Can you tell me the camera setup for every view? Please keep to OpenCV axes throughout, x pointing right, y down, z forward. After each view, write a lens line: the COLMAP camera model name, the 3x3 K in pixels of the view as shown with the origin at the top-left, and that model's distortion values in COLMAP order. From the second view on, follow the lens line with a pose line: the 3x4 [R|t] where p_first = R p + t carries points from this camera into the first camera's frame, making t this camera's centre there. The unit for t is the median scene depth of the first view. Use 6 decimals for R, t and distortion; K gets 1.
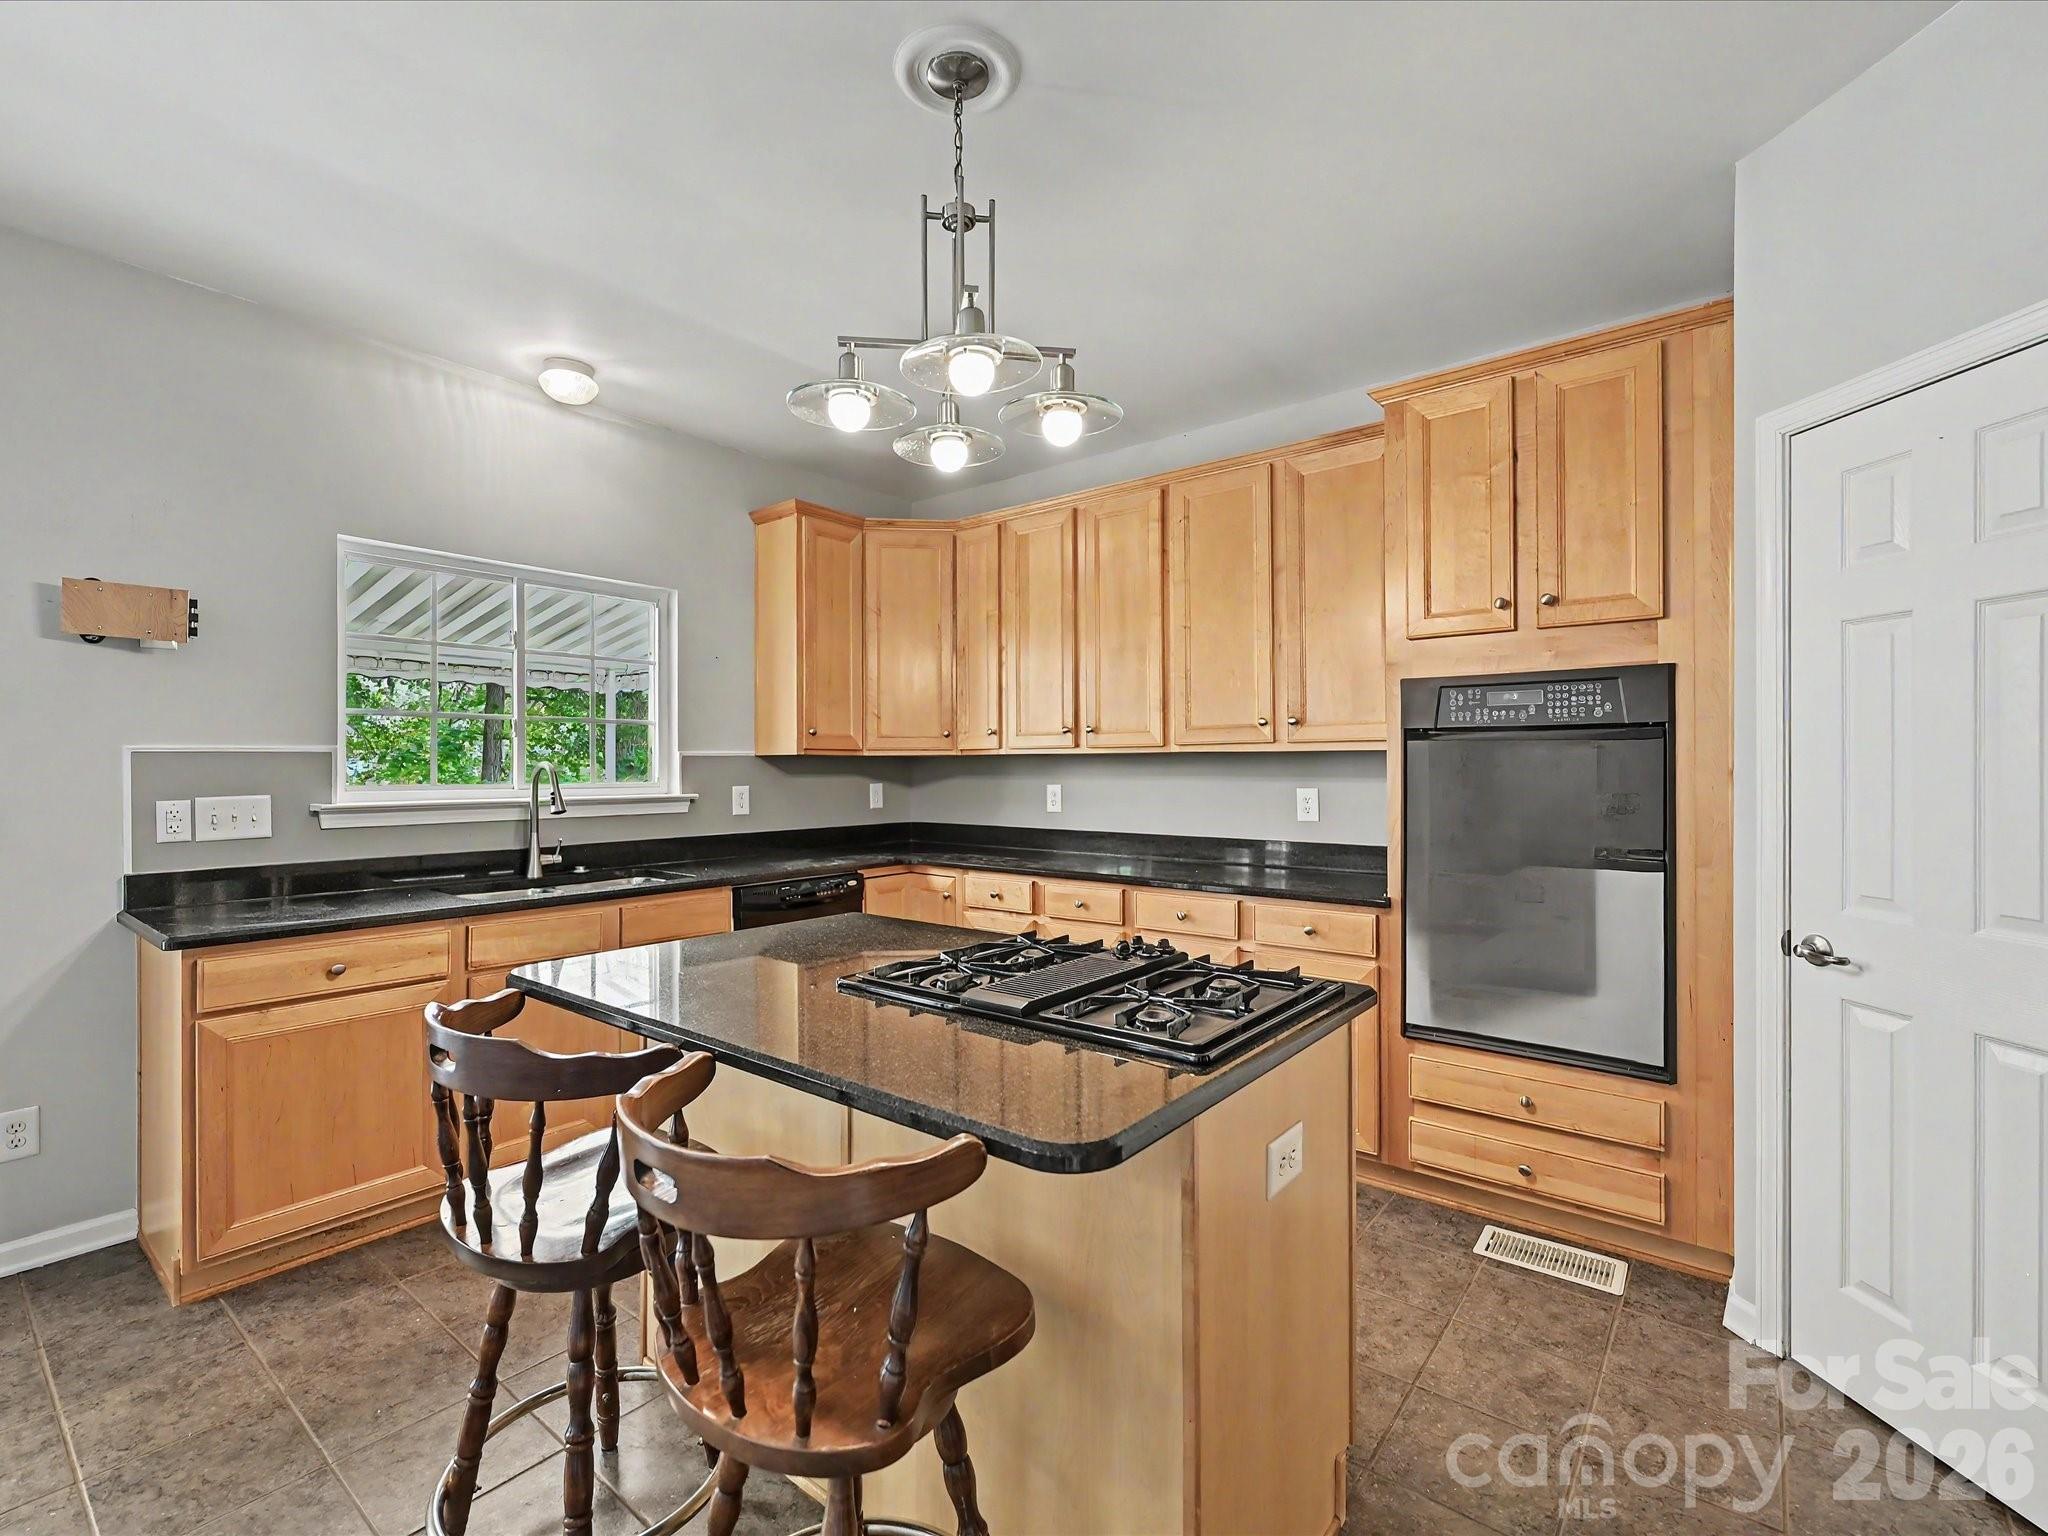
lens RADIAL K [[933.7, 0, 1013.3], [0, 933.7, 767.5], [0, 0, 1]] dist [0.000813, 0.000158]
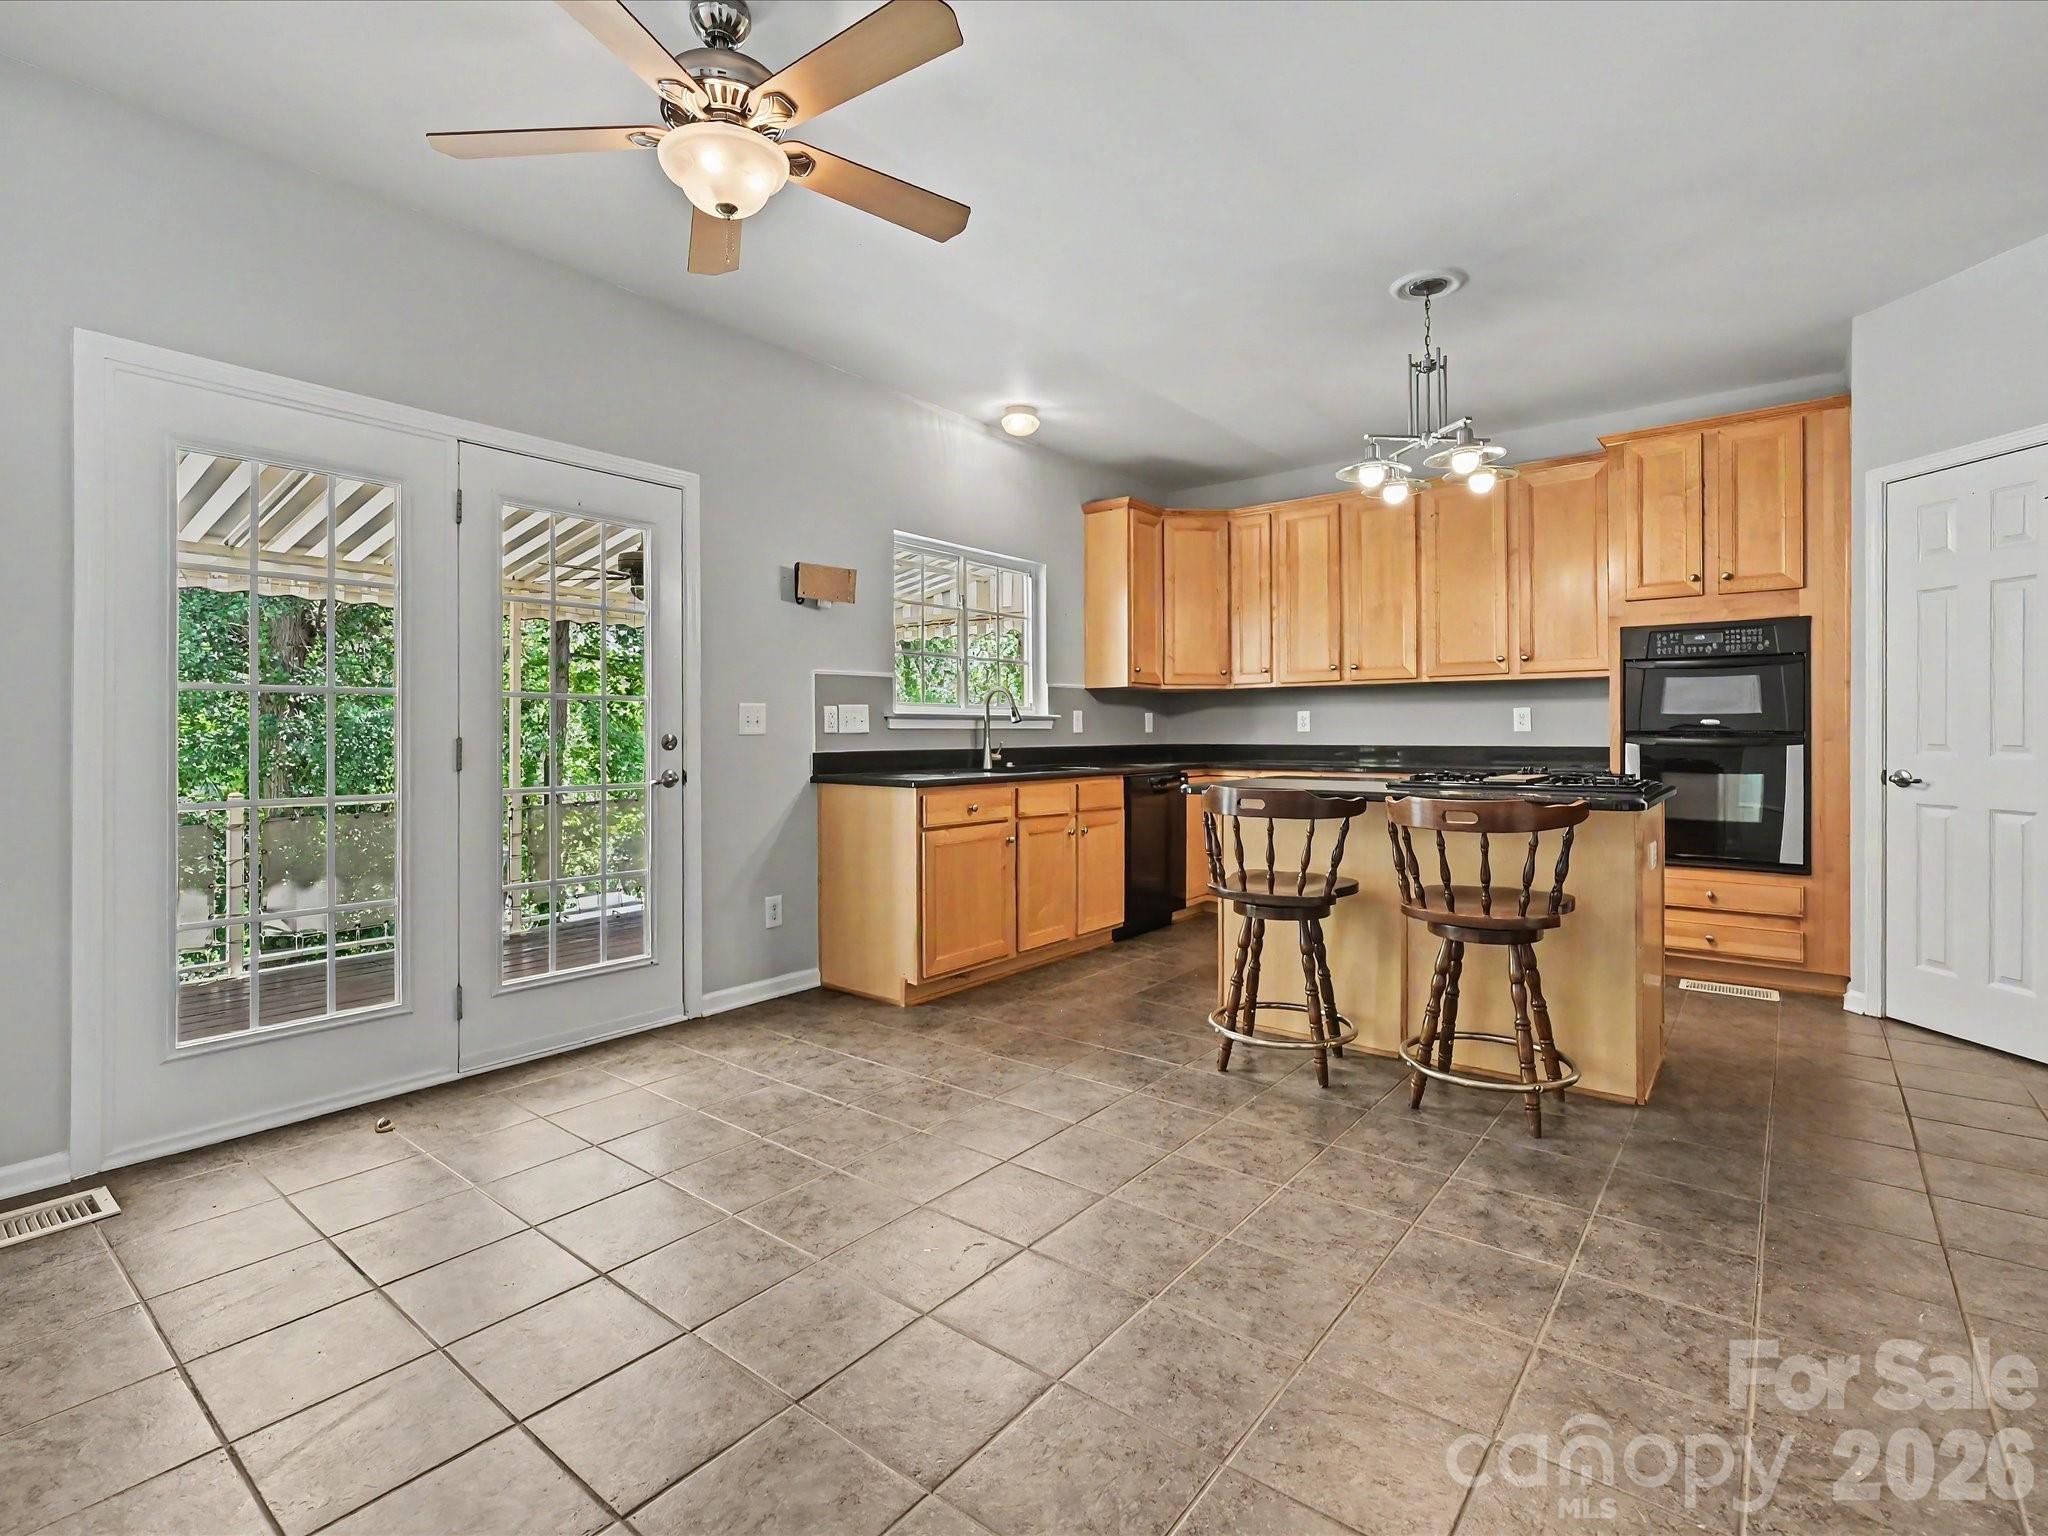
lens RADIAL K [[981.2, 0, 1015.8], [0, 981.2, 736.2], [0, 0, 1]] dist [0.001051, 0.000498]
pose [[0.999991, -0.001258, 0.004137, -0.597403], [0.001246, 0.999995, 0.002884, 0.079834], [-0.004141, -0.002879, 0.999987, -0.615752]]
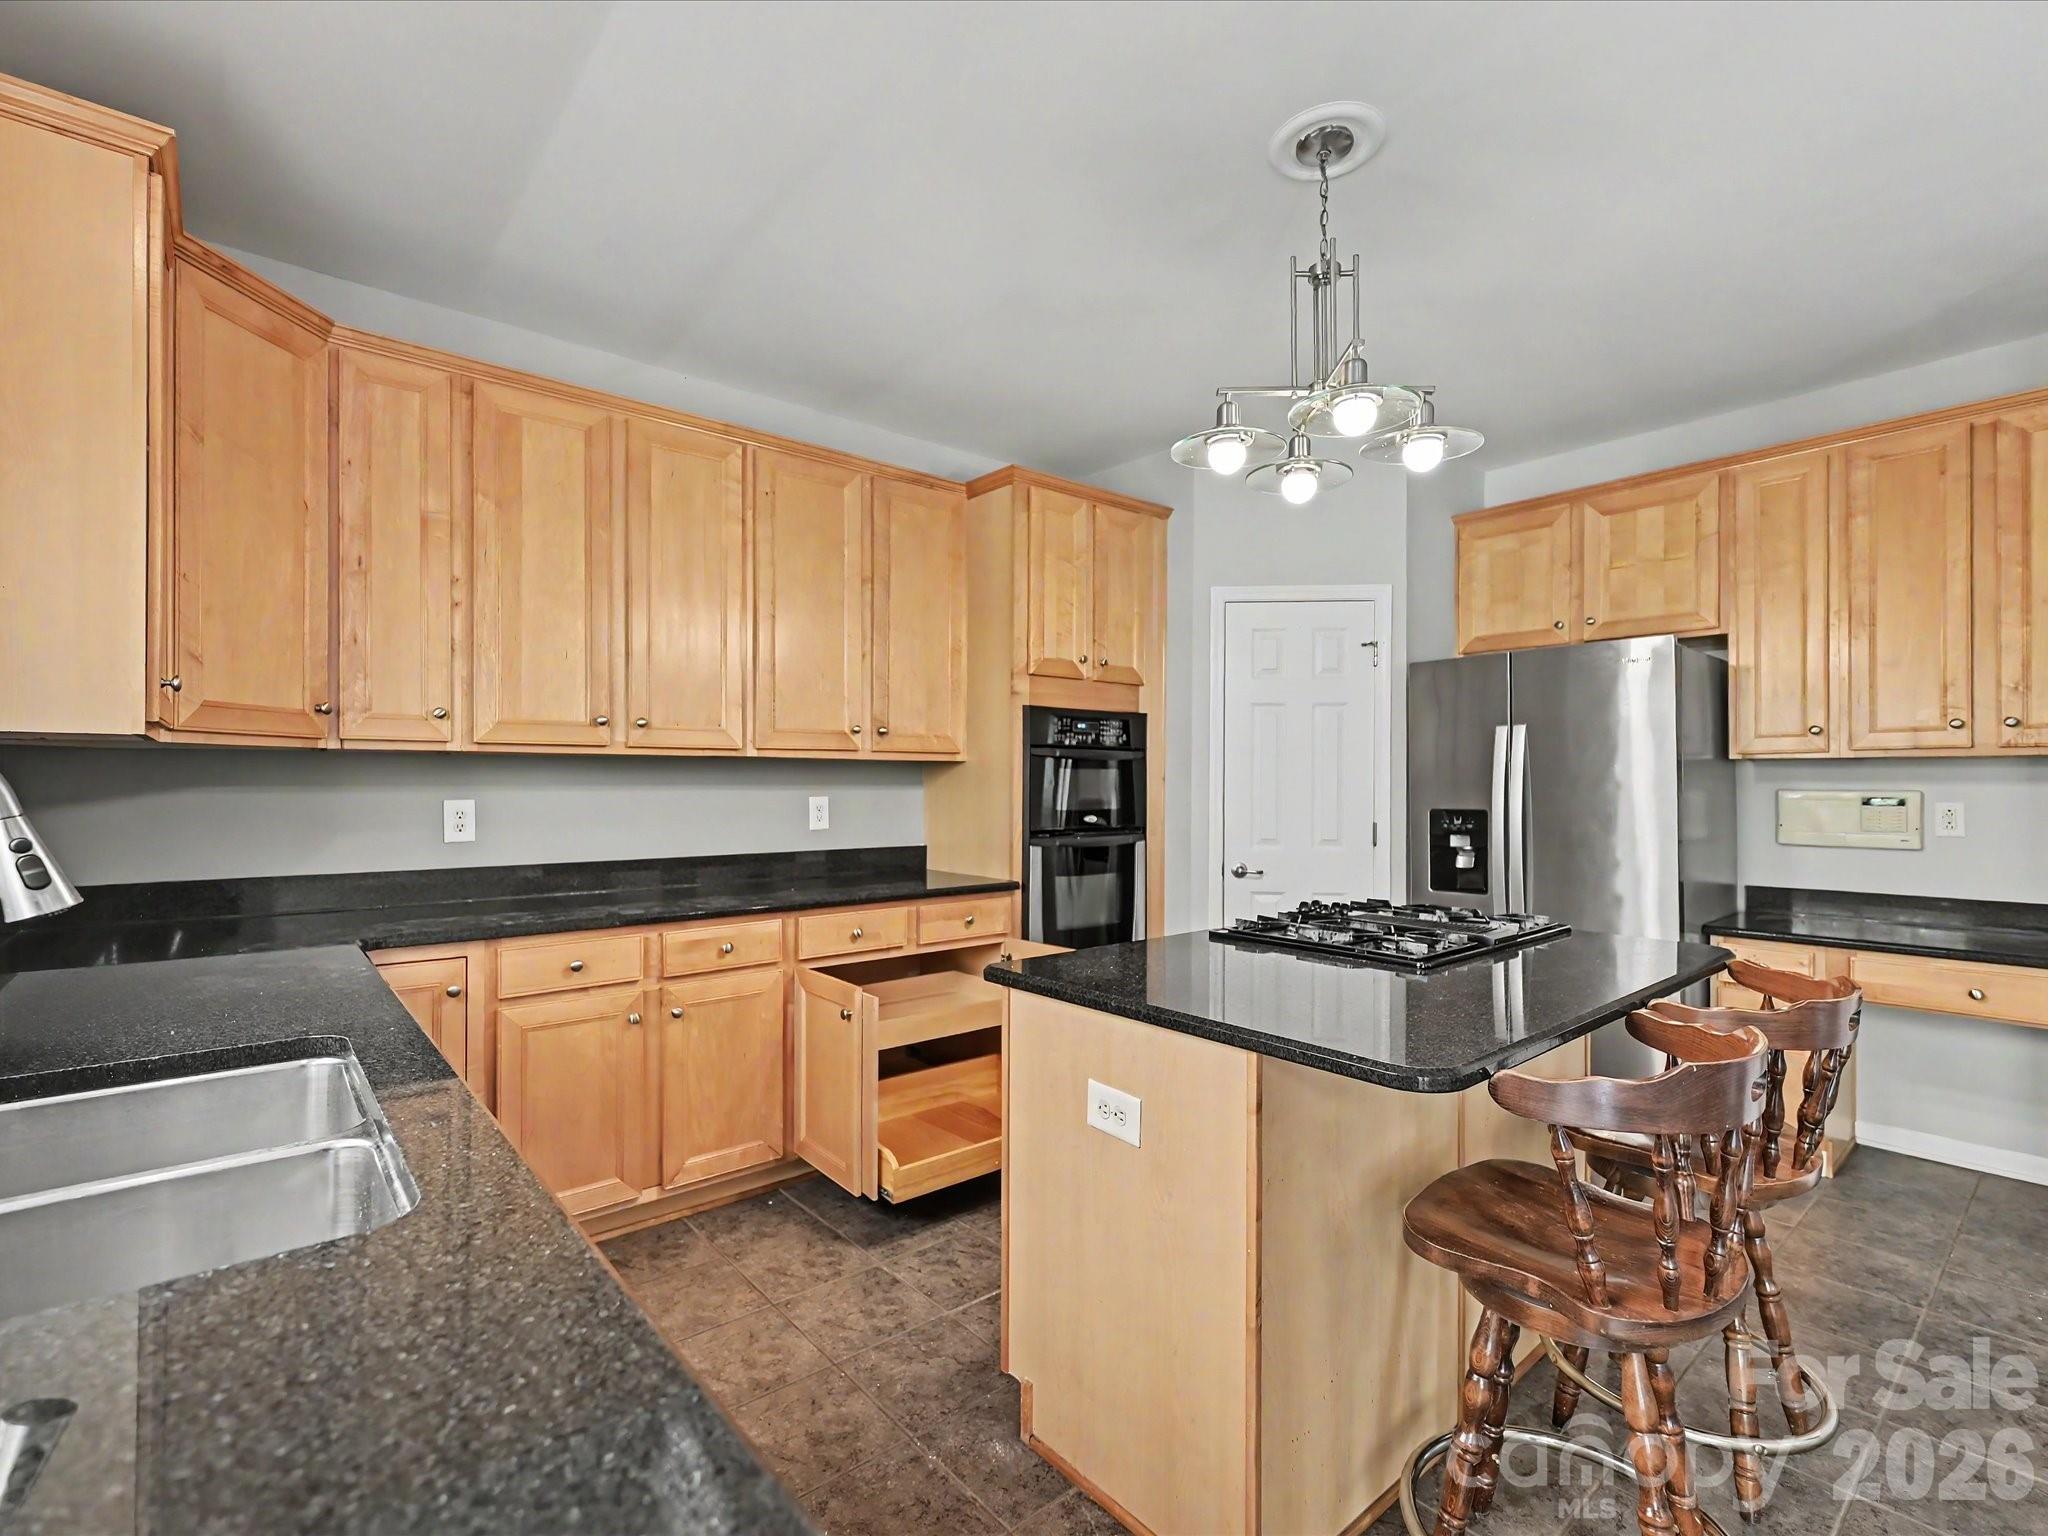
lens RADIAL K [[953.2, 0, 1040.9], [0, 953.2, 775.5], [0, 0, 1]] dist [-0.000789, 0.000006]
pose [[0.165876, 0.004019, 0.986138, -0.875892], [-0.004348, 0.999985, -0.003344, 0.003483], [-0.986137, -0.003733, 0.165891, 0.798818]]
